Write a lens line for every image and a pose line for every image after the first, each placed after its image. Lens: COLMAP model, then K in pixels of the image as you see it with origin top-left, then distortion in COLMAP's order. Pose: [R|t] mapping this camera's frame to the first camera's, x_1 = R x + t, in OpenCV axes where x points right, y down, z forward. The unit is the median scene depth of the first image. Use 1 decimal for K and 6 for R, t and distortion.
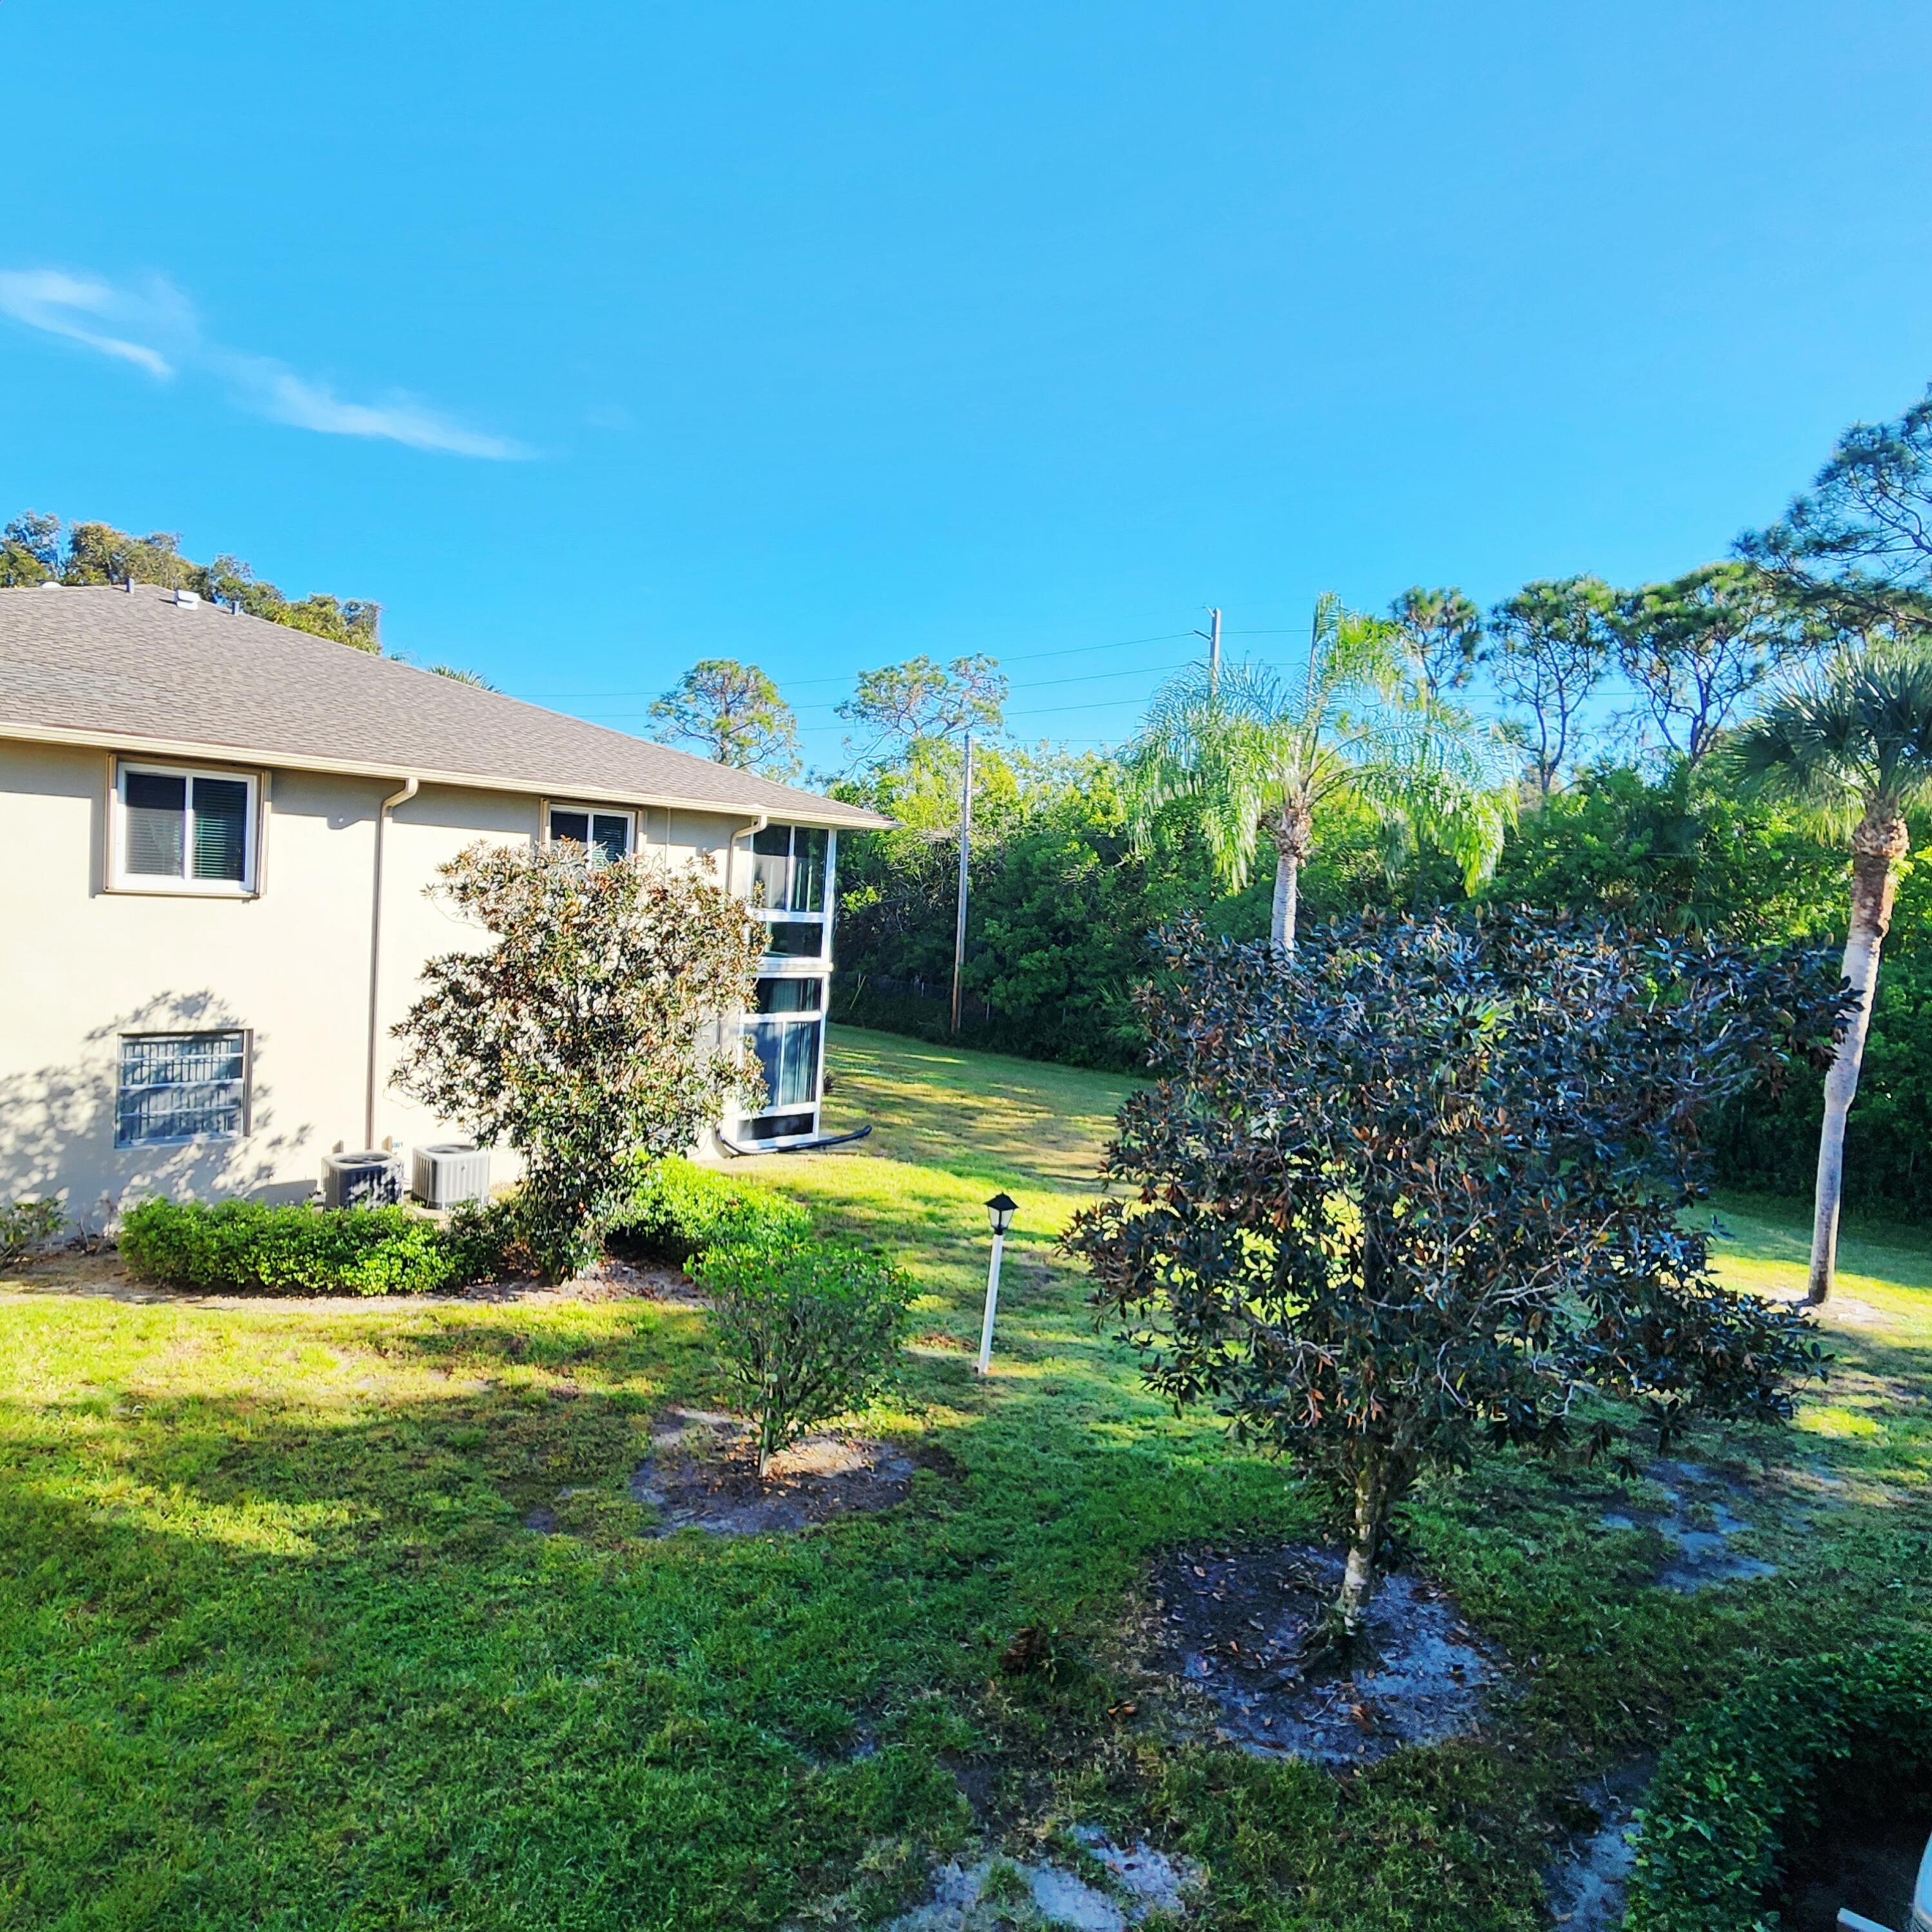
lens RADIAL K [[1285.0, 0, 966.0], [0, 1285.0, 966.0], [0, 0, 1]] dist [-0.004714, 0.003356]
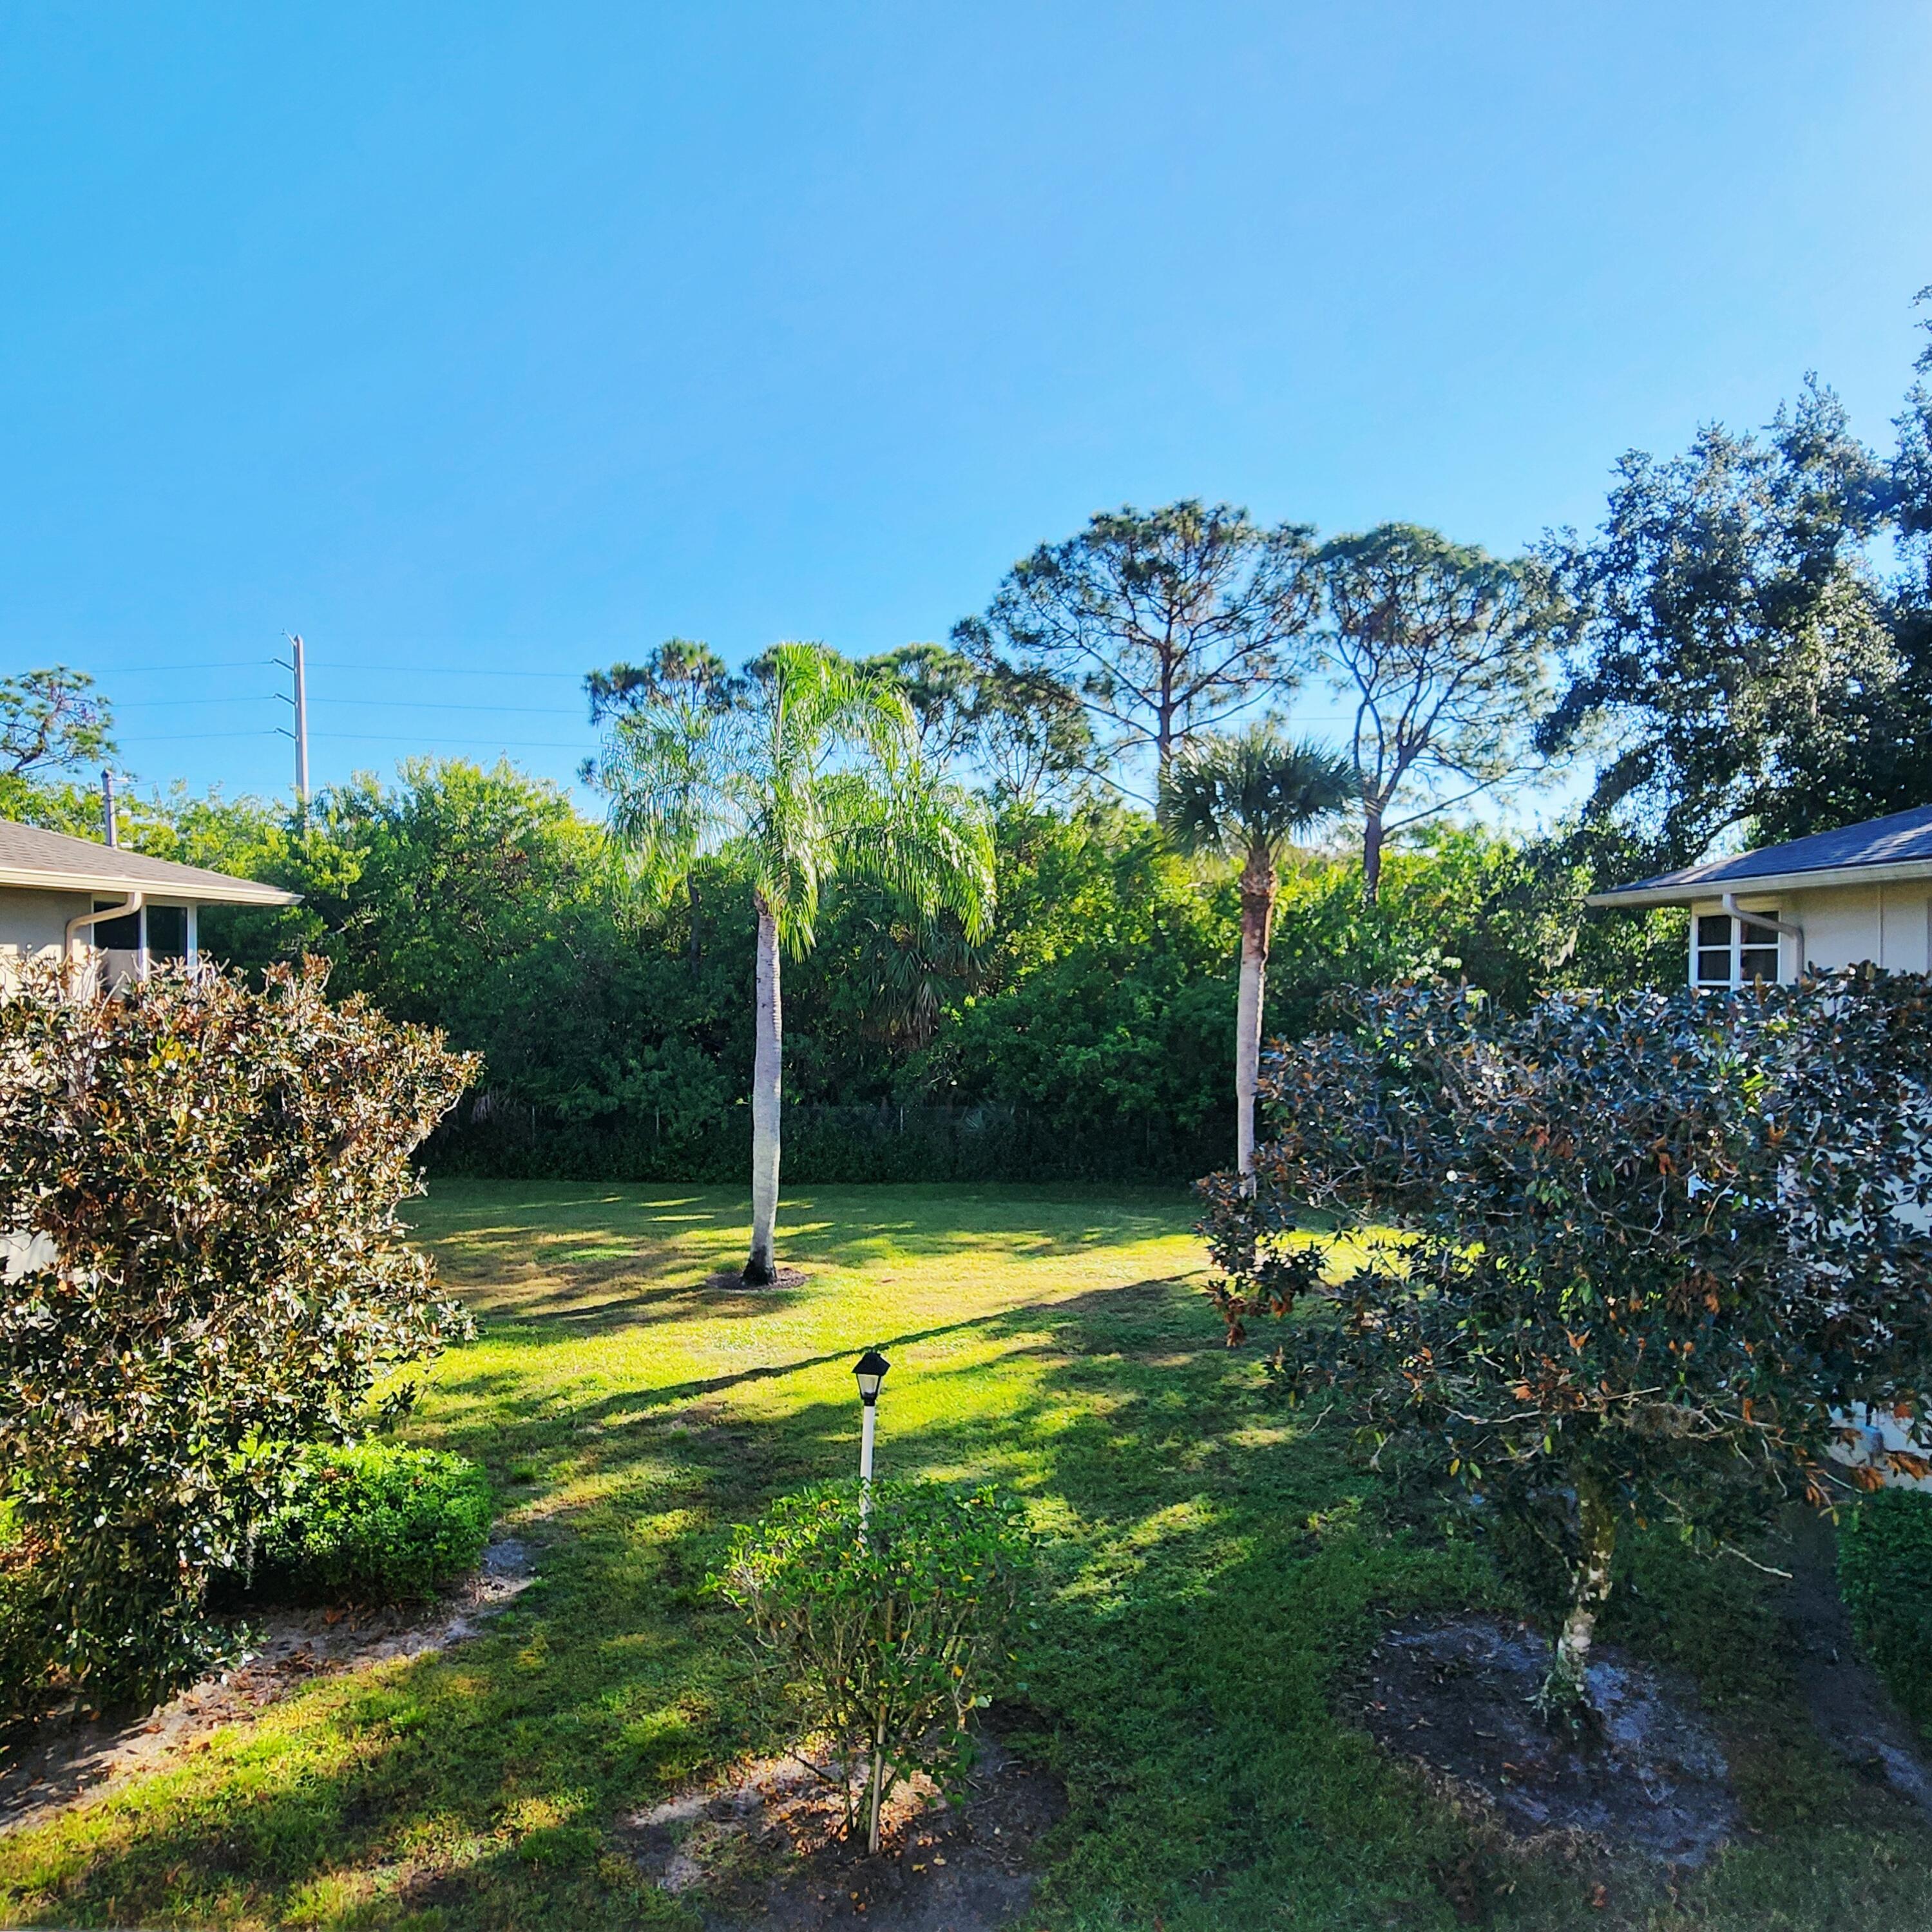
lens RADIAL K [[1285.0, 0, 966.0], [0, 1285.0, 966.0], [0, 0, 1]] dist [-0.004714, 0.003356]
pose [[0.755815, -0.069439, 0.651093, -0.266427], [0.092776, 0.995686, -0.001508, -0.035487], [-0.648179, 0.061546, 0.758997, 0.205125]]
